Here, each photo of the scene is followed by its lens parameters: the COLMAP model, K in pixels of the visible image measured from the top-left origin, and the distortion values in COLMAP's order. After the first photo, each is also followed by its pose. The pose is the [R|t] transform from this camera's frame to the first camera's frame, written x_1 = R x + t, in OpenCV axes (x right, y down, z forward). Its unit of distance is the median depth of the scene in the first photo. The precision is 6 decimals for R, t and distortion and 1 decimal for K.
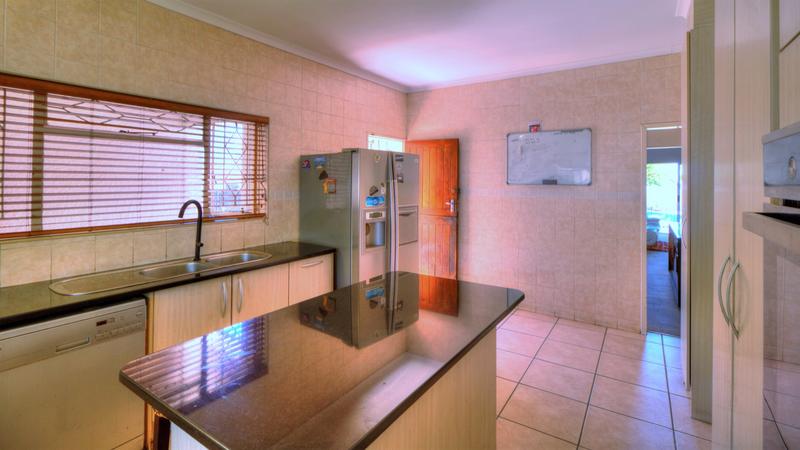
lens RADIAL K [[359.2, 0, 400.0], [0, 359.2, 225.0], [0, 0, 1]] dist [0.000495, 0.000103]
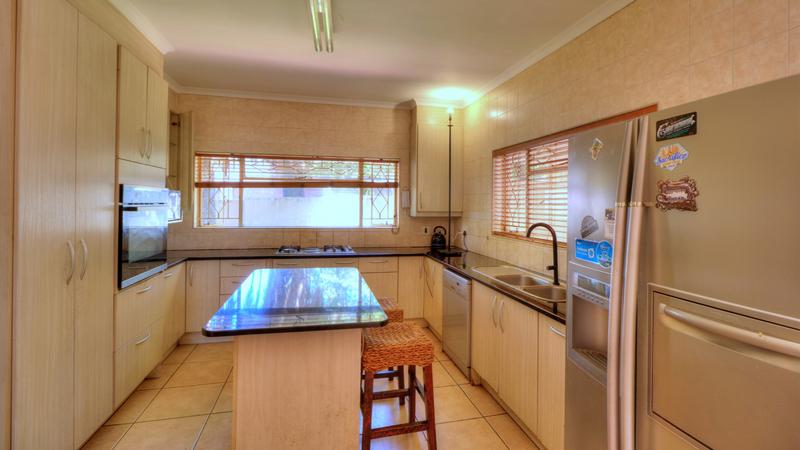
lens RADIAL K [[355.4, 0, 400.3], [0, 355.4, 242.8], [0, 0, 1]] dist [-0.000368, -0.000128]
pose [[-0.676161, 0.075531, -0.732872, 0.469781], [-0.093668, 0.977846, 0.187199, -0.159337], [0.730775, 0.195223, -0.654107, 1.313763]]
